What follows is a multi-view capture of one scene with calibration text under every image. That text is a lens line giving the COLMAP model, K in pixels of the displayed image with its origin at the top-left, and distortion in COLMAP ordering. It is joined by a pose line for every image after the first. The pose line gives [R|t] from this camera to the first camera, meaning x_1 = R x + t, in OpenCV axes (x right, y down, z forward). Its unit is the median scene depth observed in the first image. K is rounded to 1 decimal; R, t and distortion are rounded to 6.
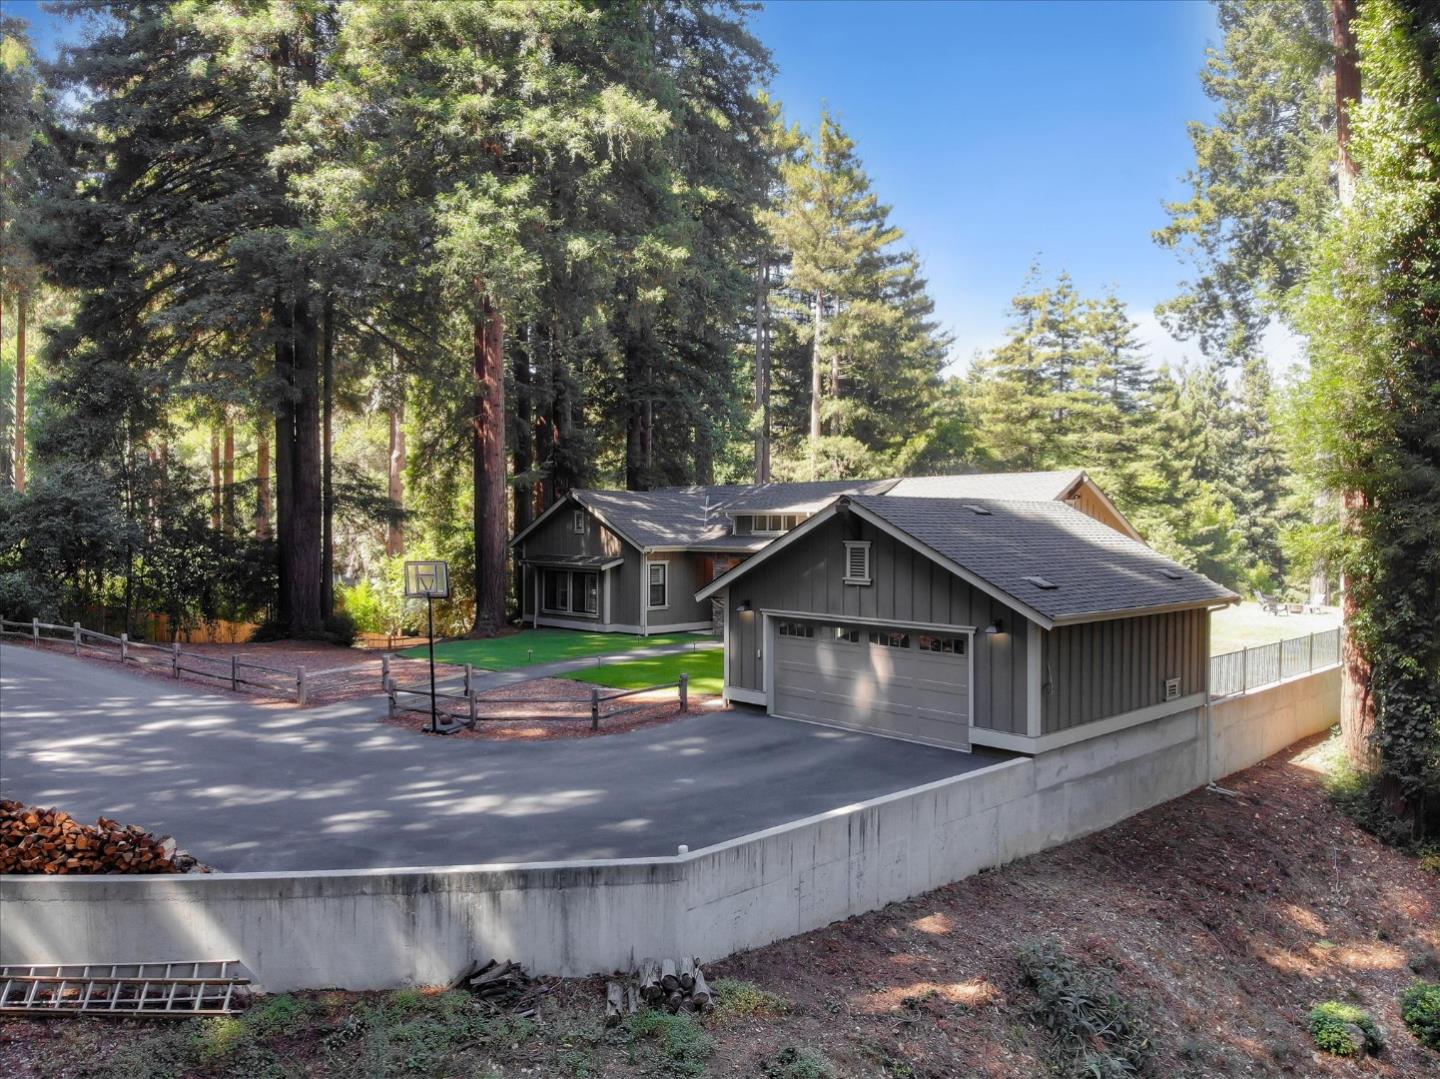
lens RADIAL K [[1070.1, 0, 712.7], [0, 1070.1, 544.8], [0, 0, 1]] dist [0.087768, -0.244150]
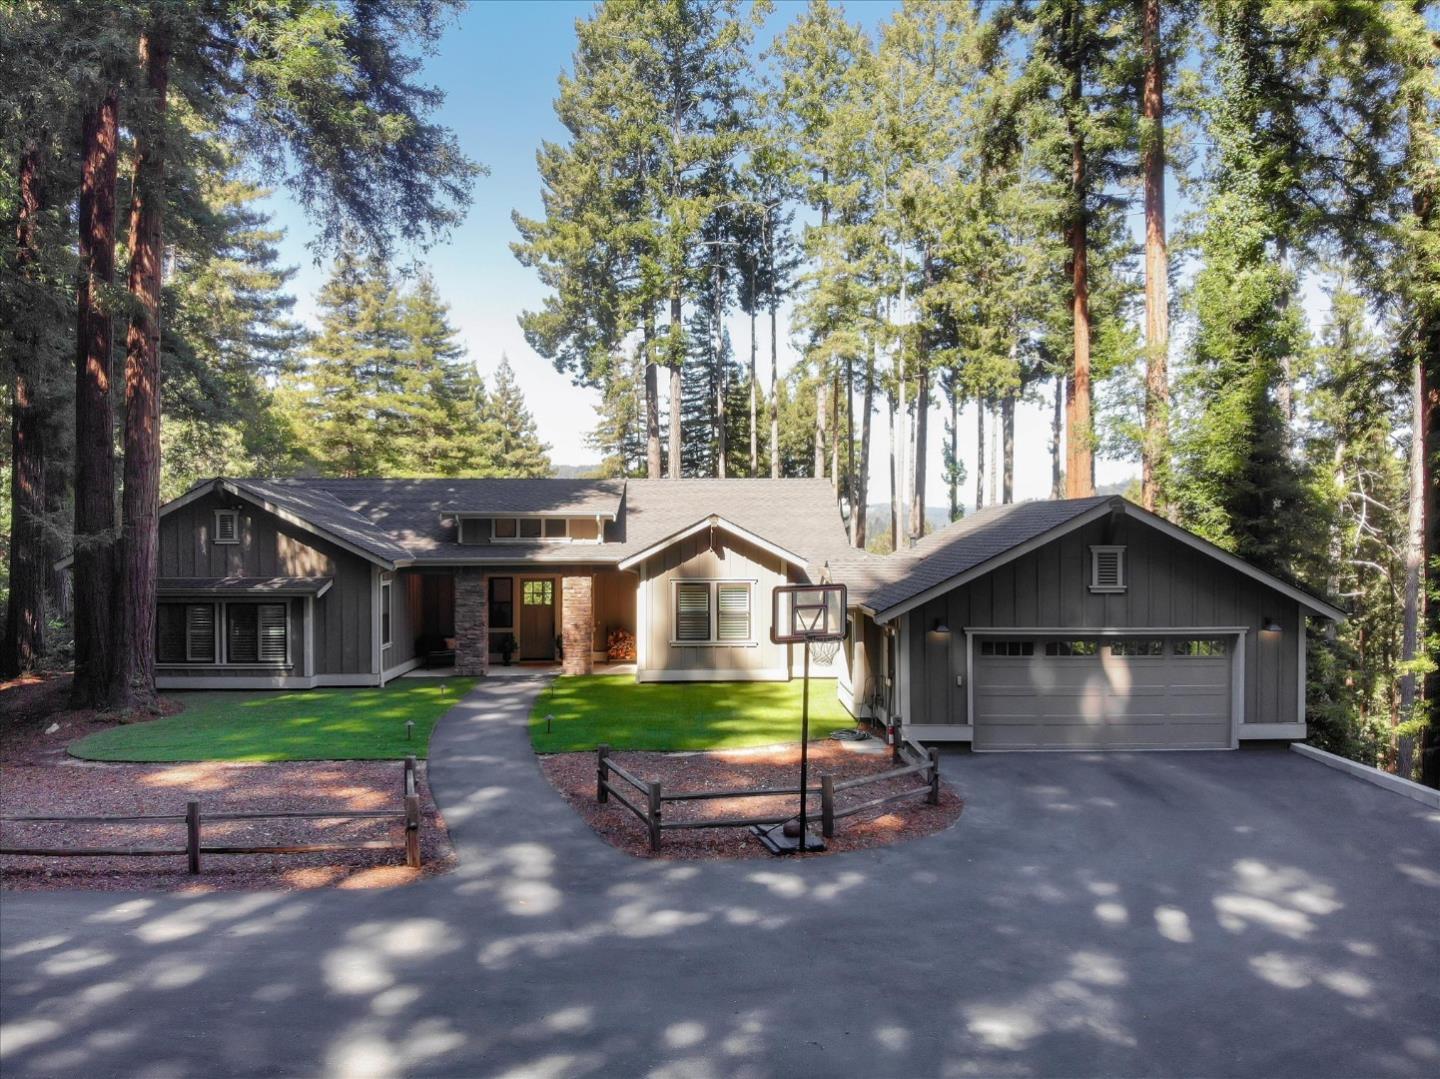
lens RADIAL K [[1070.1, 0, 712.7], [0, 1070.1, 544.8], [0, 0, 1]] dist [0.087768, -0.244150]
pose [[0.671690, -0.011215, 0.740748, -0.758990], [0.016990, 0.999856, -0.000268, -0.009299], [-0.740638, 0.012765, 0.671783, 0.599267]]
